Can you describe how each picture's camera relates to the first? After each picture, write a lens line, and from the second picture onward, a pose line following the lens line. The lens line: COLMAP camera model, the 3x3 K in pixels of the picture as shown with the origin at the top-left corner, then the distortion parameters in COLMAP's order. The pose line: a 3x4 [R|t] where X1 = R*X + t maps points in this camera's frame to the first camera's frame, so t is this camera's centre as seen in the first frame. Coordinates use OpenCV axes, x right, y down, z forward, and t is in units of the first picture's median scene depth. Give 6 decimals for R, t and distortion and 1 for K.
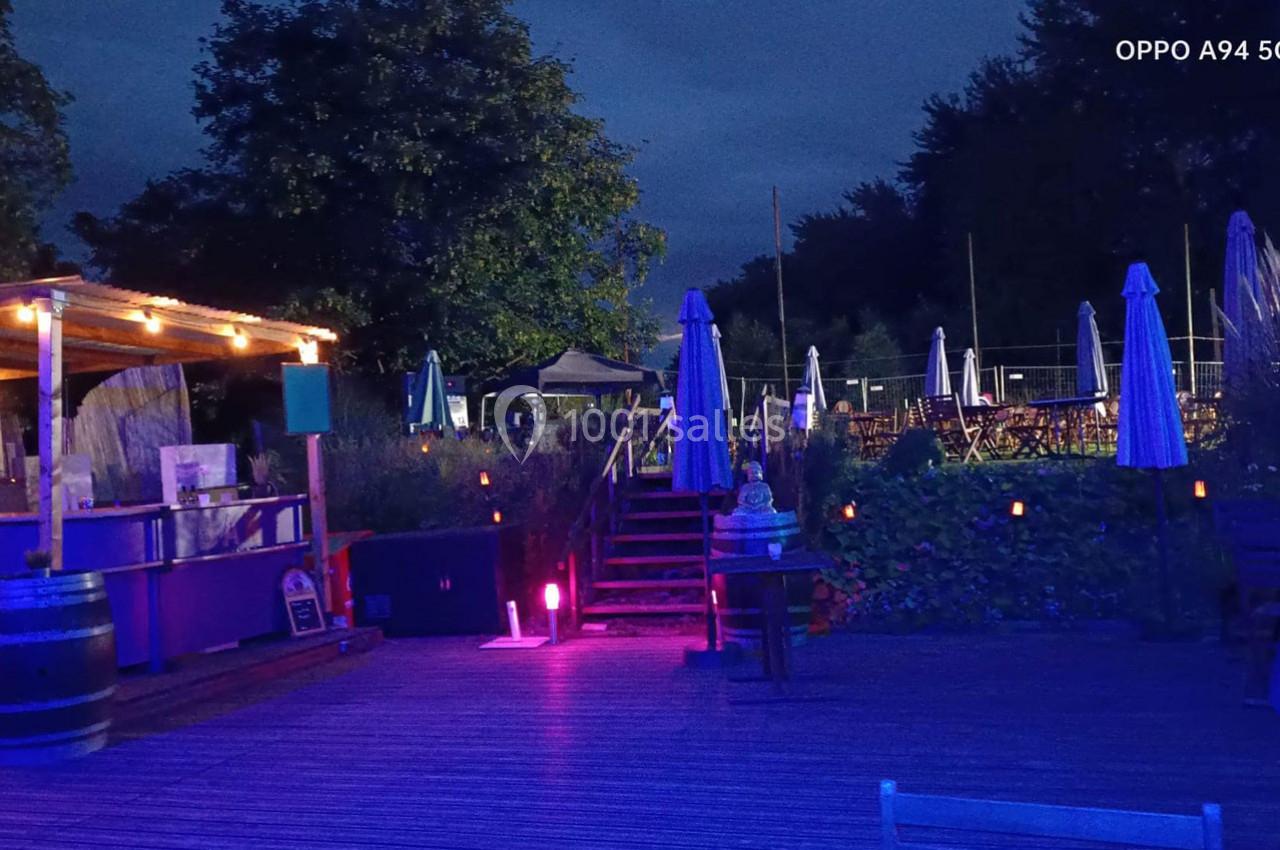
lens RADIAL K [[960.6, 0, 640.0], [0, 960.6, 425.0], [0, 0, 1]] dist [0.070719, 0.001105]
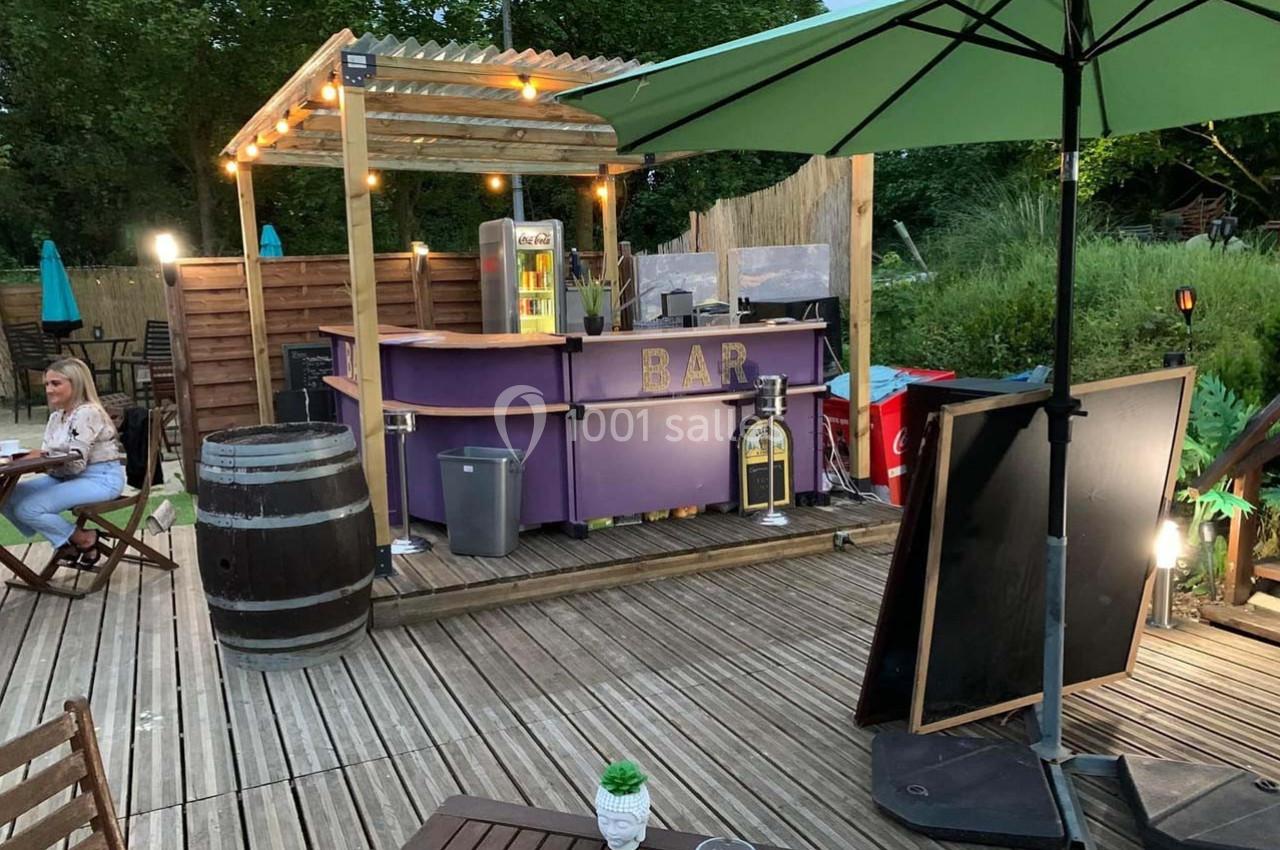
lens RADIAL K [[960.6, 0, 640.0], [0, 960.6, 425.0], [0, 0, 1]] dist [0.070719, 0.001105]
pose [[0.699408, 0.149255, -0.698965, 0.080068], [0.007097, 0.976454, 0.215610, -0.011715], [0.714687, -0.155760, 0.681880, 0.396987]]
